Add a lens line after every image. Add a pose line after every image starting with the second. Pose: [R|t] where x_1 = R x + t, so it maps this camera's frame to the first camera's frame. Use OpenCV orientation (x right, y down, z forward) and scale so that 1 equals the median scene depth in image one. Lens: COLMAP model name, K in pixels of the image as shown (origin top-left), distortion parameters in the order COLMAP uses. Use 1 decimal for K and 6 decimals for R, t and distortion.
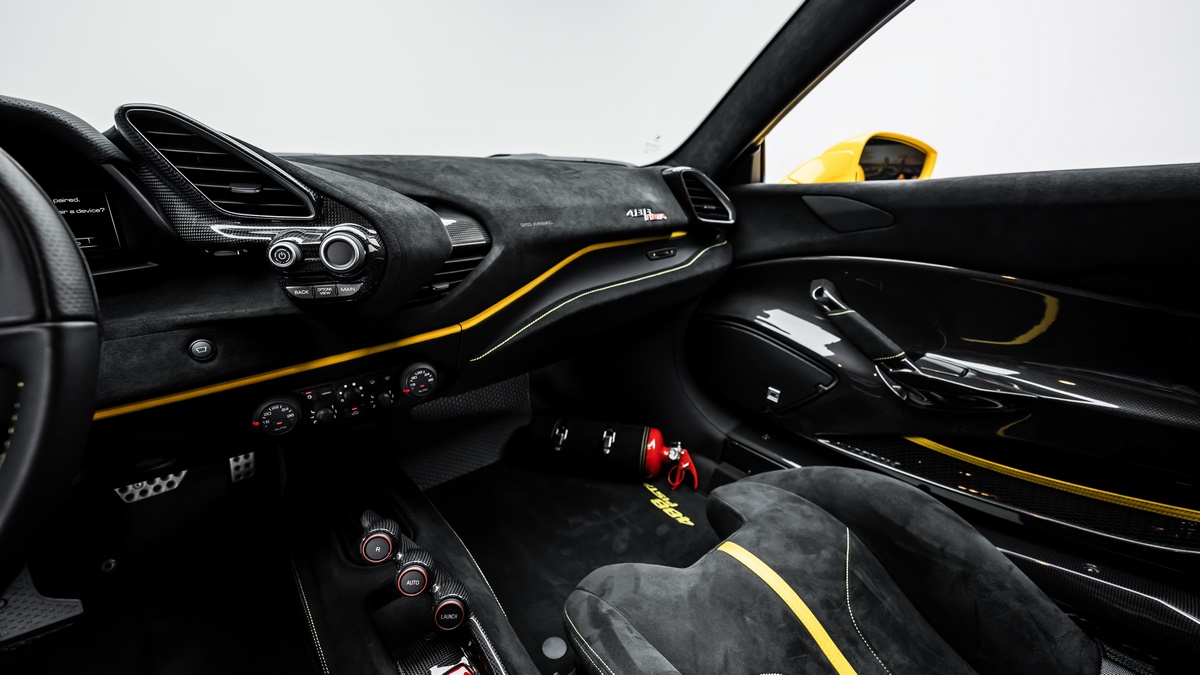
lens RADIAL K [[491.2, 0, 601.4], [0, 491.2, 340.2], [0, 0, 1]] dist [-0.028281, 0.000960]
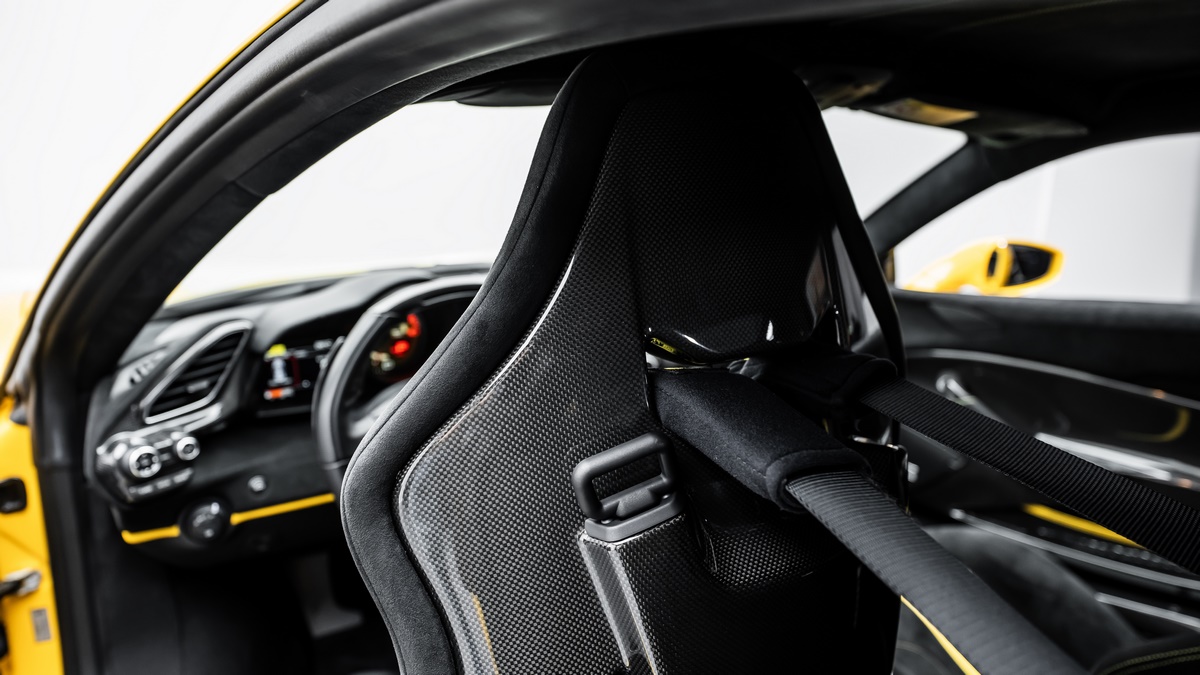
lens RADIAL K [[737.0, 0, 608.2], [0, 737.0, 338.5], [0, 0, 1]] dist [0.014735, 0.000769]
pose [[0.995882, 0.012300, -0.089826, -0.267359], [-0.022035, 0.993885, -0.108199, 0.010499], [0.087945, 0.109732, 0.990063, -1.072580]]
